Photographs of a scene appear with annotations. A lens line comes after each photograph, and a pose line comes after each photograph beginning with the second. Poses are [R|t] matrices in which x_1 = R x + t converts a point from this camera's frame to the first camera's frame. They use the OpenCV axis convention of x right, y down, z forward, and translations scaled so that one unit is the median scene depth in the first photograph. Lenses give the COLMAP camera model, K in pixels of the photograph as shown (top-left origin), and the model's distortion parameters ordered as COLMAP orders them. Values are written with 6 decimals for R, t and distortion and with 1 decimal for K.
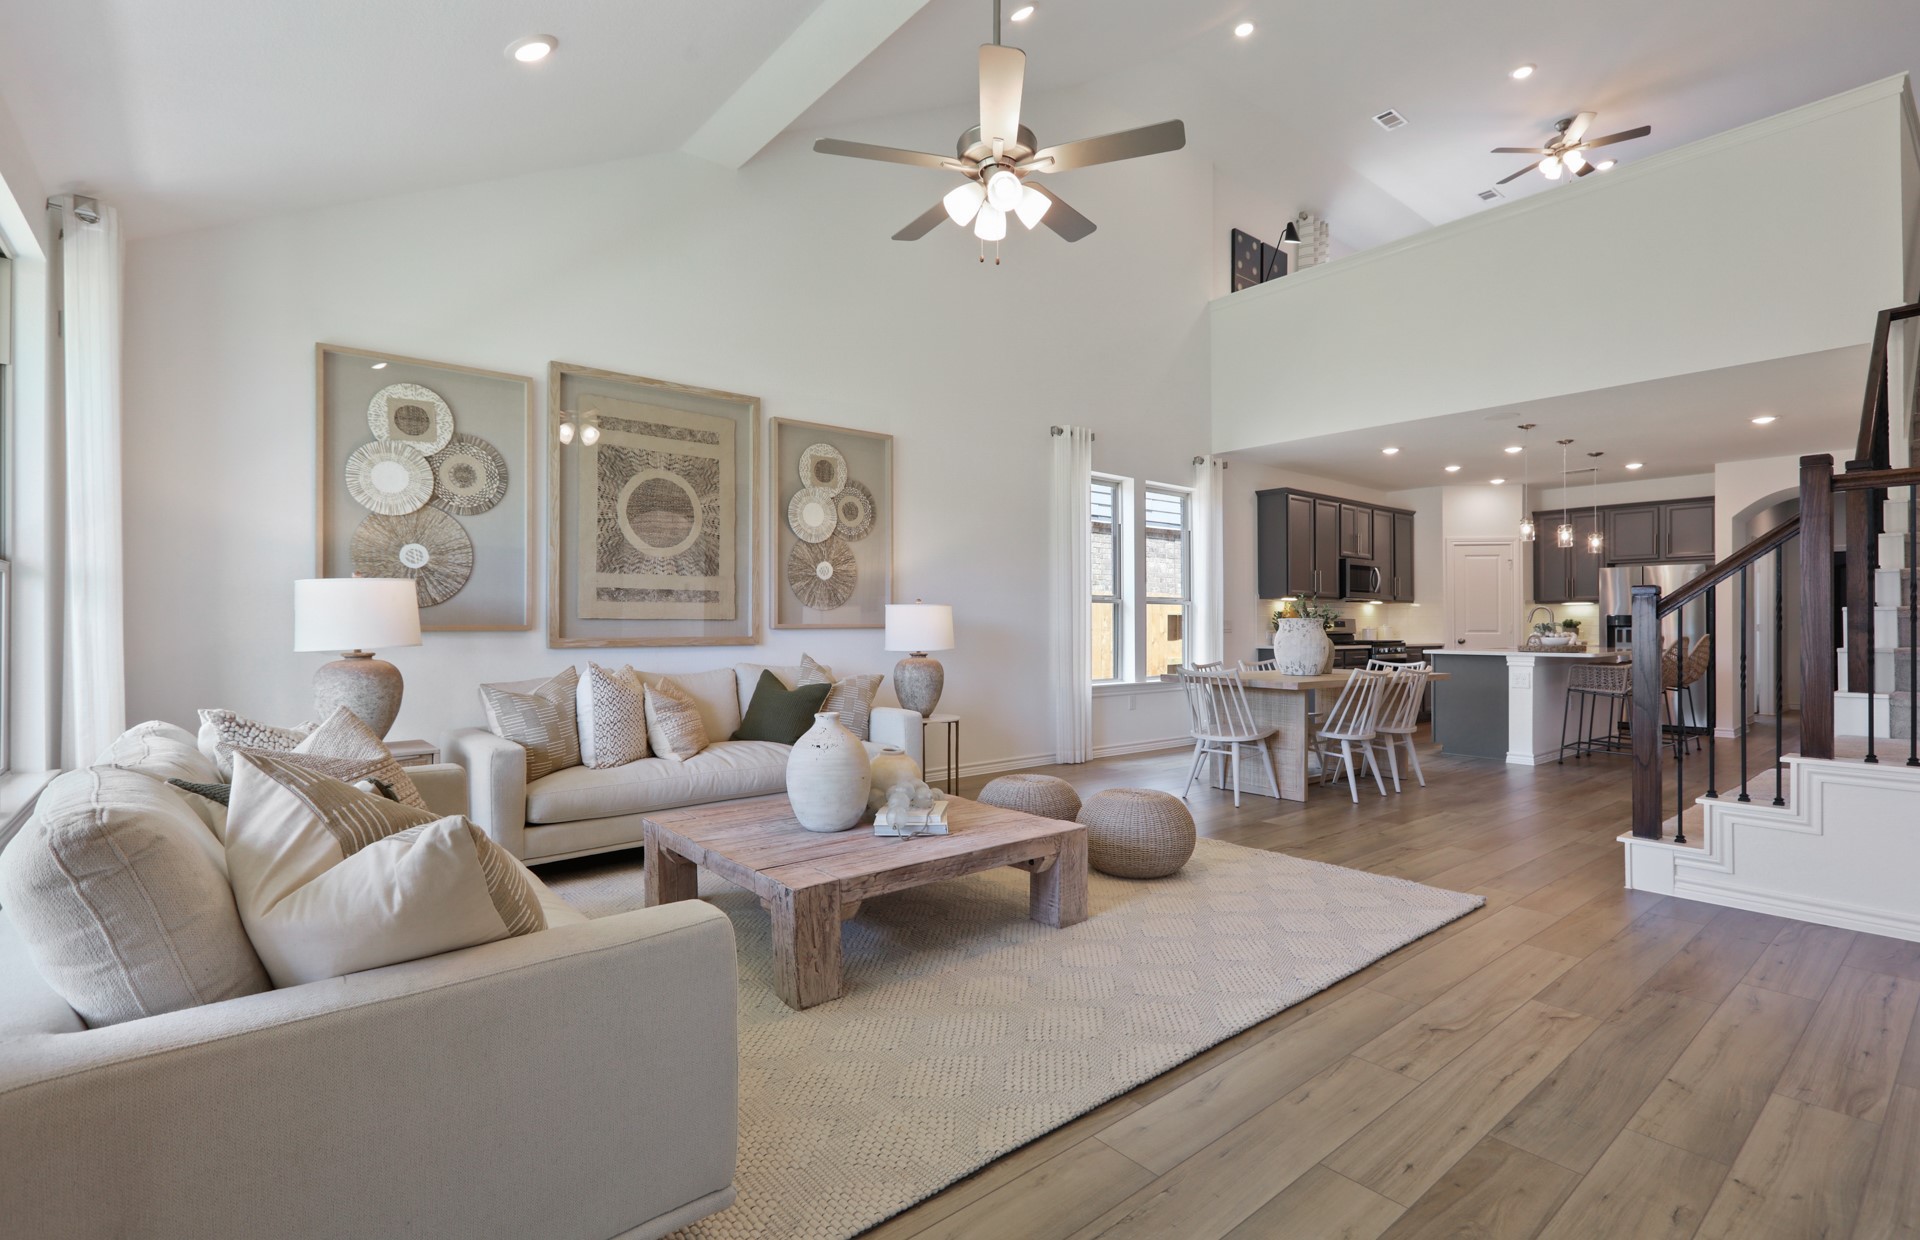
lens RADIAL K [[884.2, 0, 937.3], [0, 884.2, 615.3], [0, 0, 1]] dist [0.000115, -0.000076]
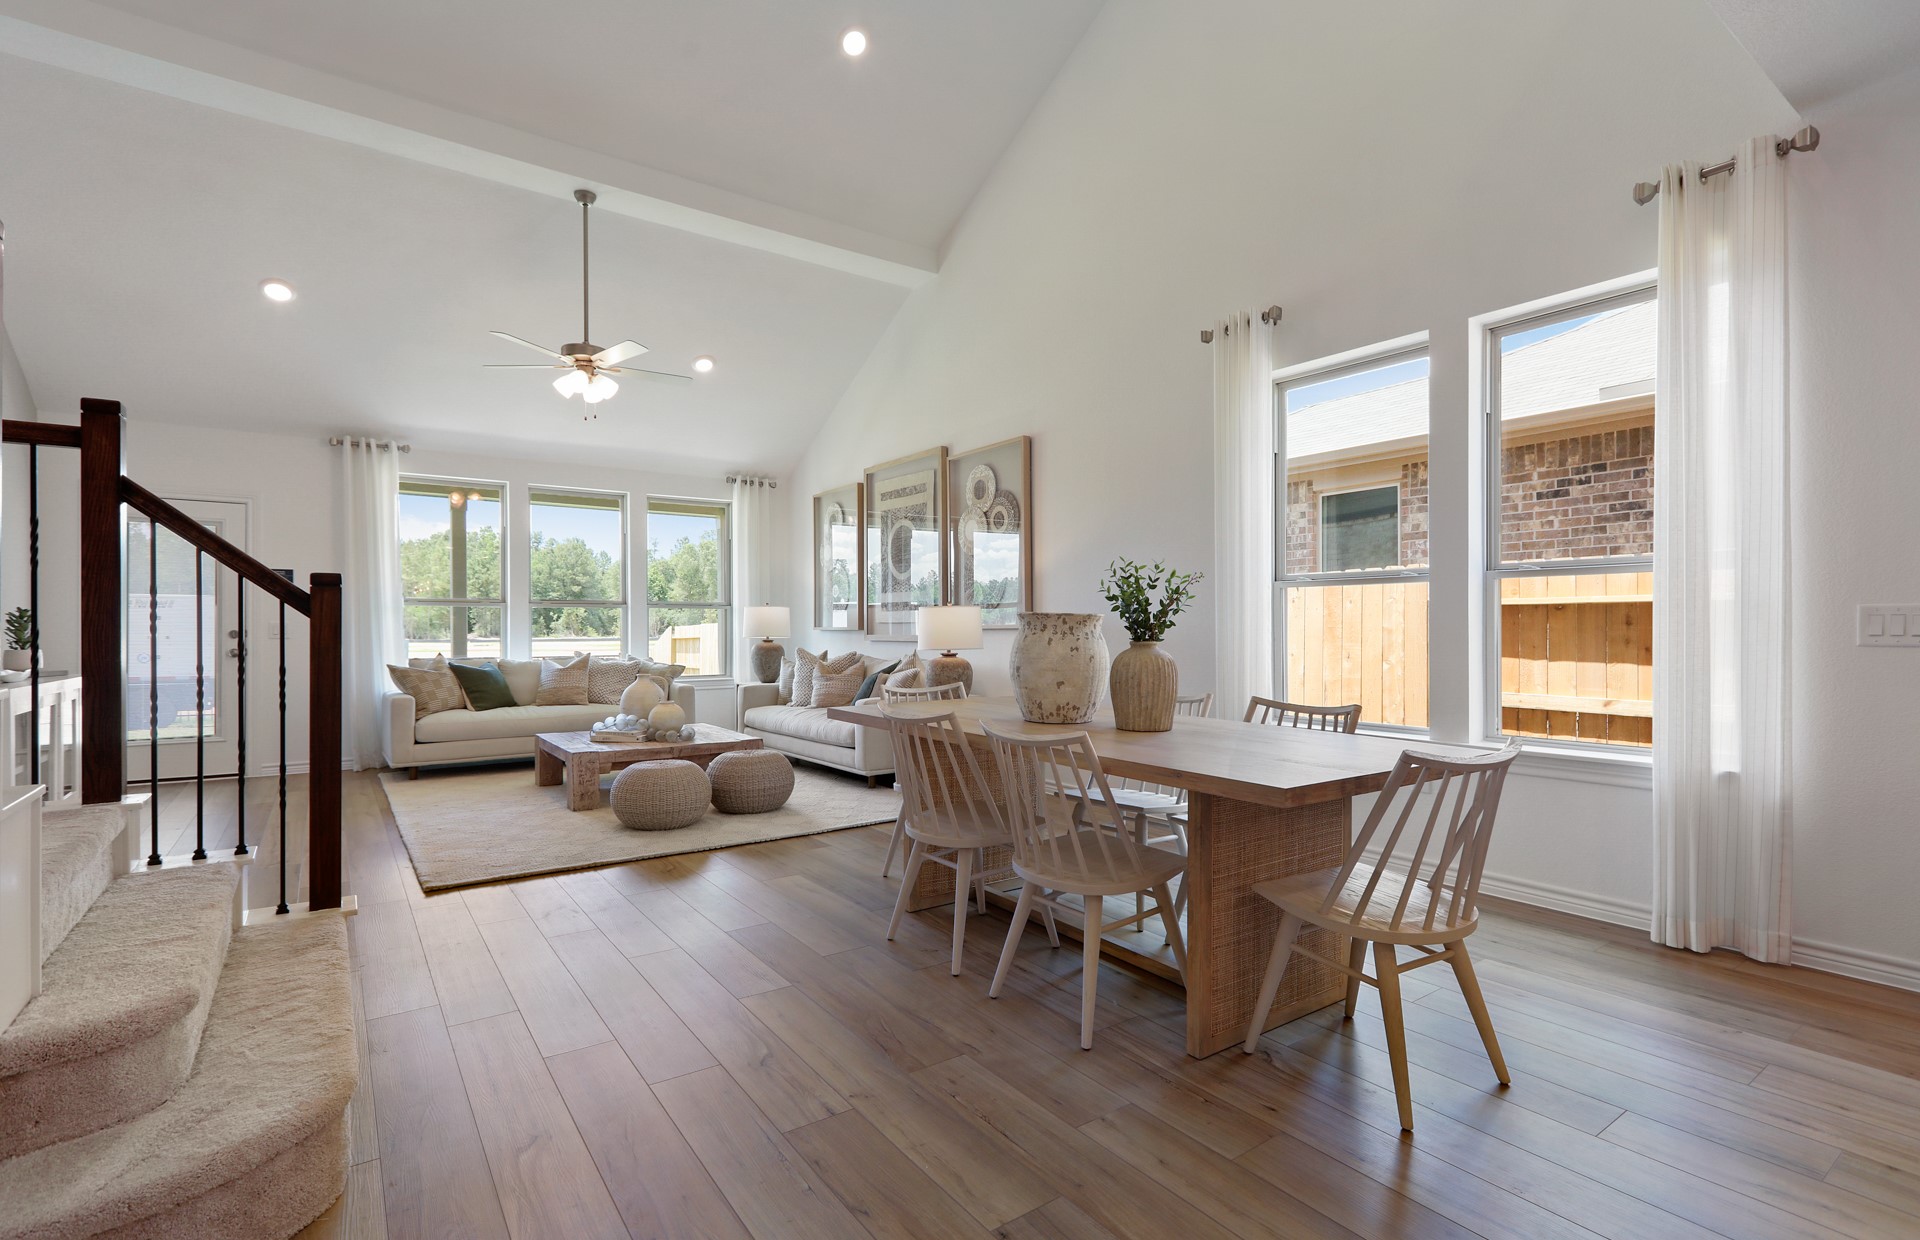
lens RADIAL K [[889.6, 0, 968.4], [0, 889.6, 627.1], [0, 0, 1]] dist [0.002926, 0.000078]
pose [[-0.054849, -0.001635, -0.998493, 0.802474], [0.011566, 0.999931, -0.002272, 0.011435], [0.998428, -0.011673, -0.054827, 0.838852]]
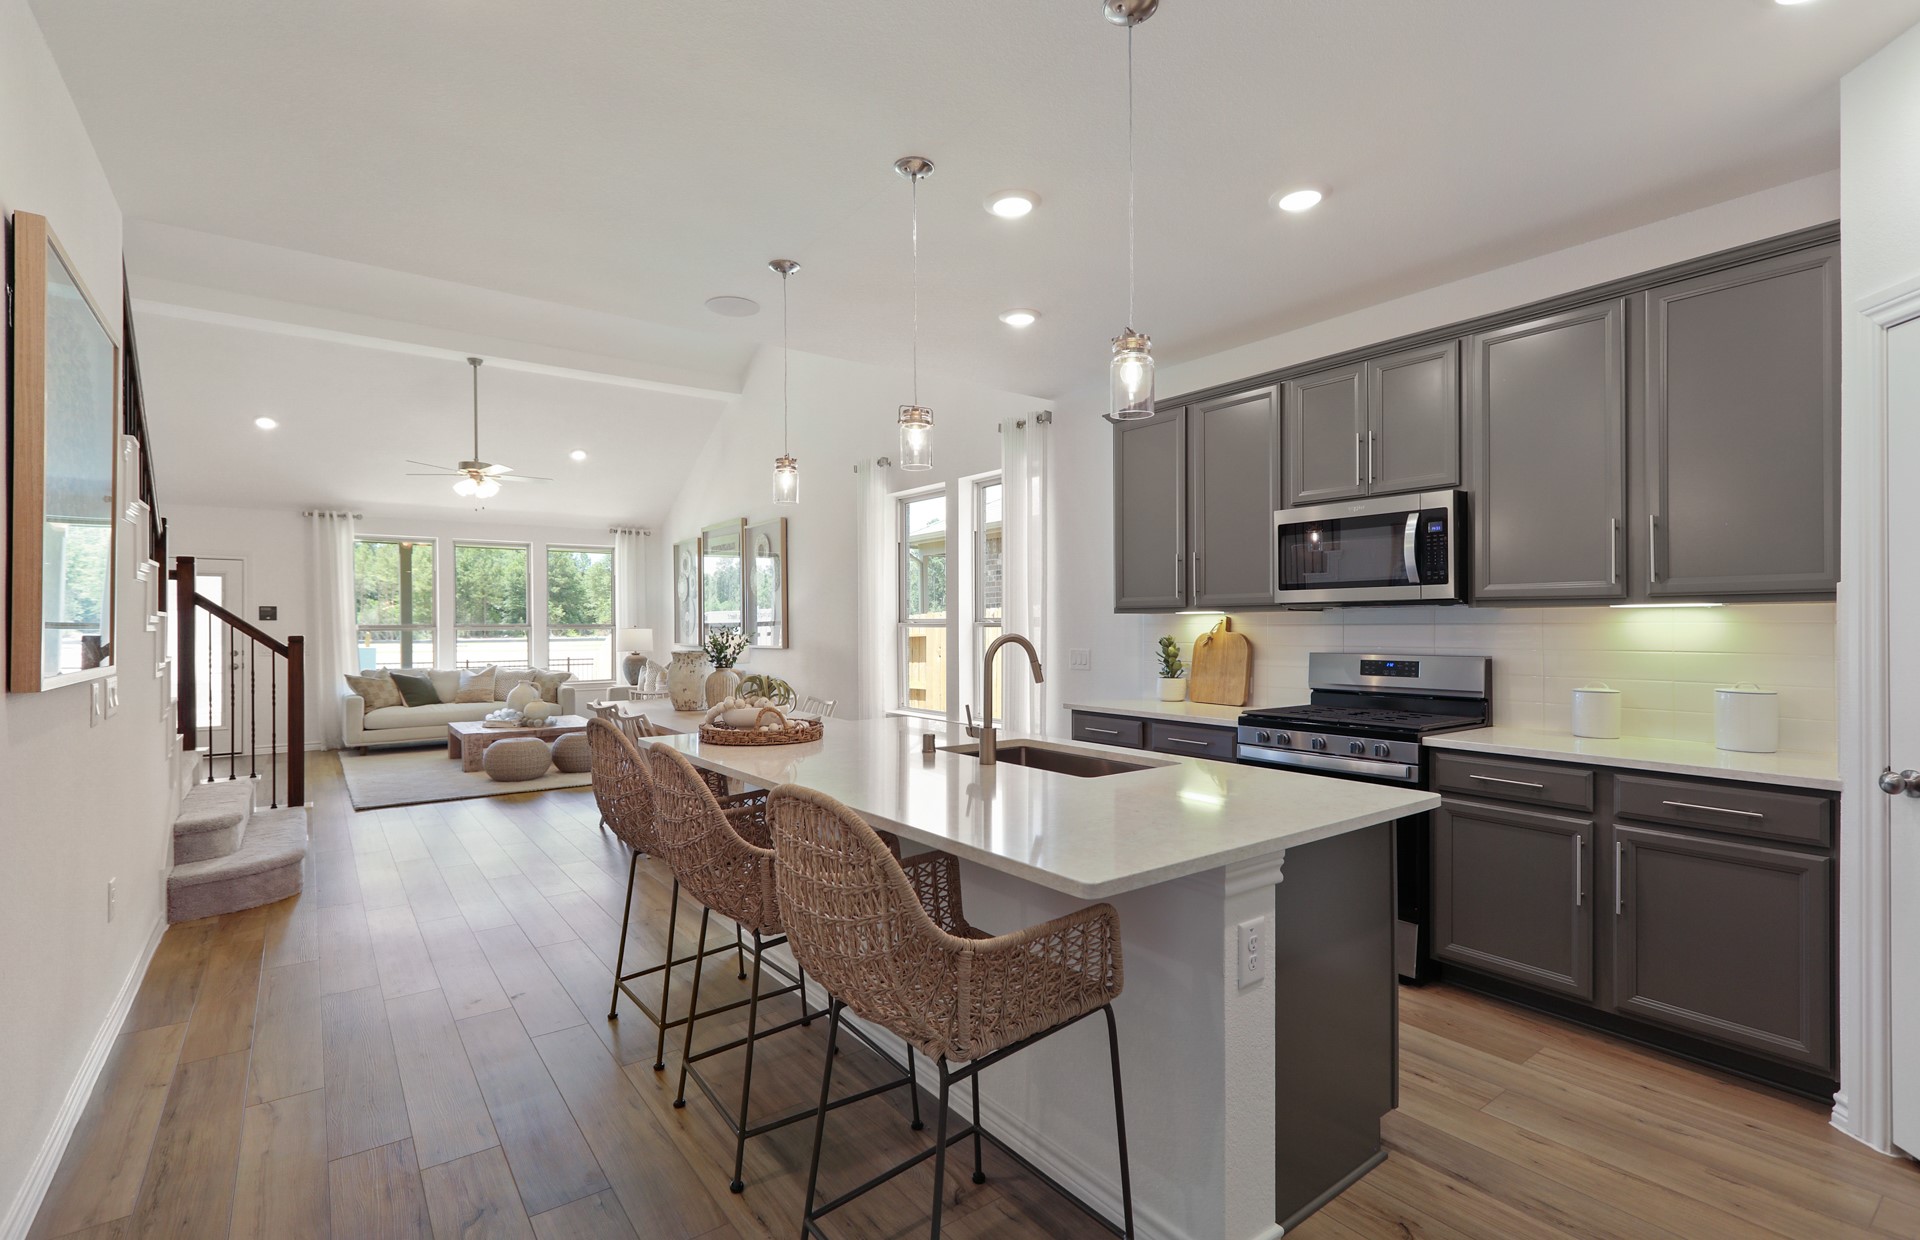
lens RADIAL K [[873.7, 0, 962.1], [0, 873.7, 623.3], [0, 0, 1]] dist [0.003259, 0.000297]
pose [[-0.037450, -0.002715, -0.999295, 1.161992], [0.015529, 0.999874, -0.003298, -0.015786], [0.999178, -0.015642, -0.037404, 1.139968]]
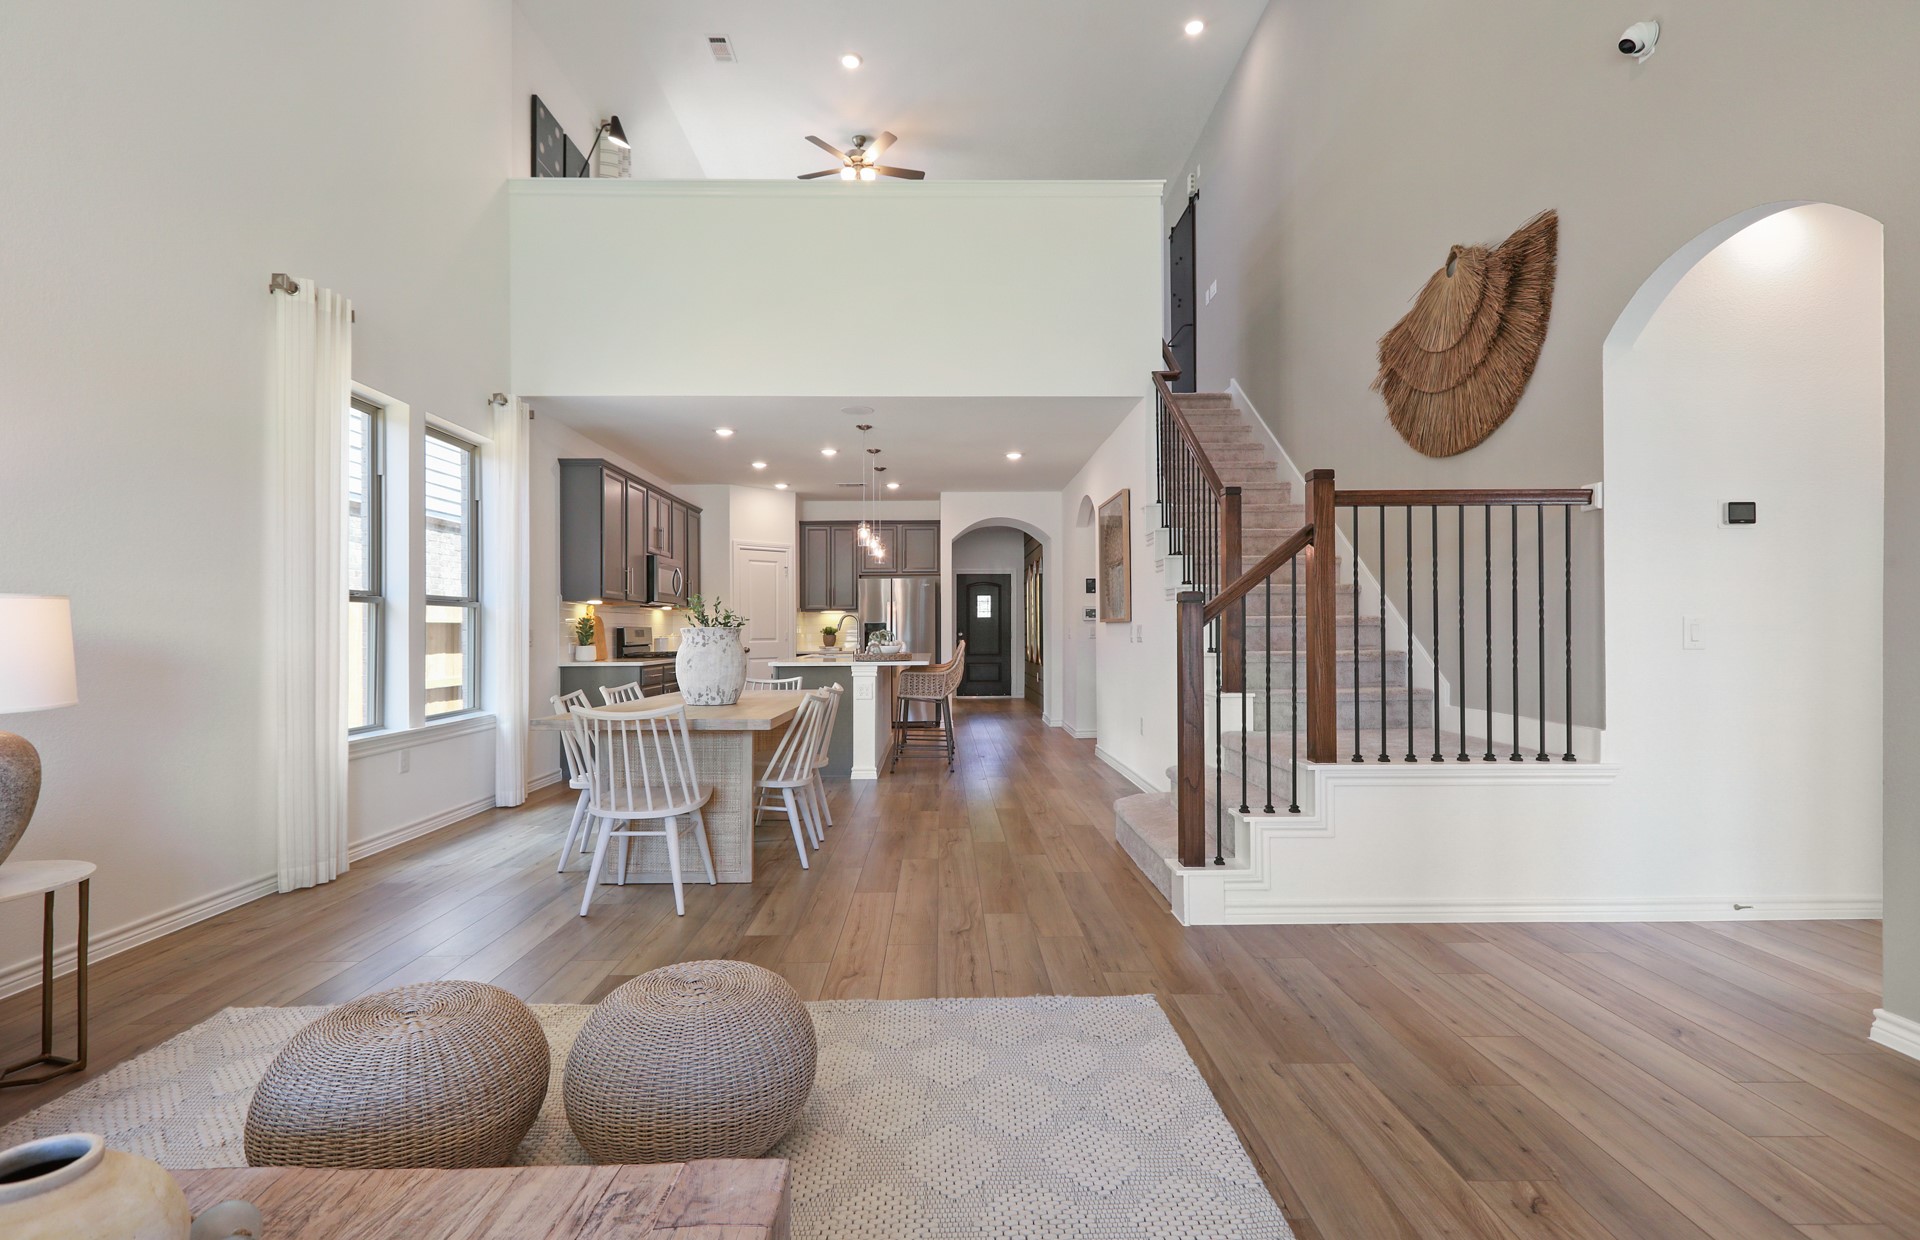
lens RADIAL K [[901.4, 0, 956.8], [0, 901.4, 623.0], [0, 0, 1]] dist [0.000265, 0.001076]
pose [[0.614046, 0.001178, 0.789269, -0.048695], [-0.002409, 0.999997, 0.000382, -0.000946], [-0.789266, -0.002136, 0.614047, 0.325506]]
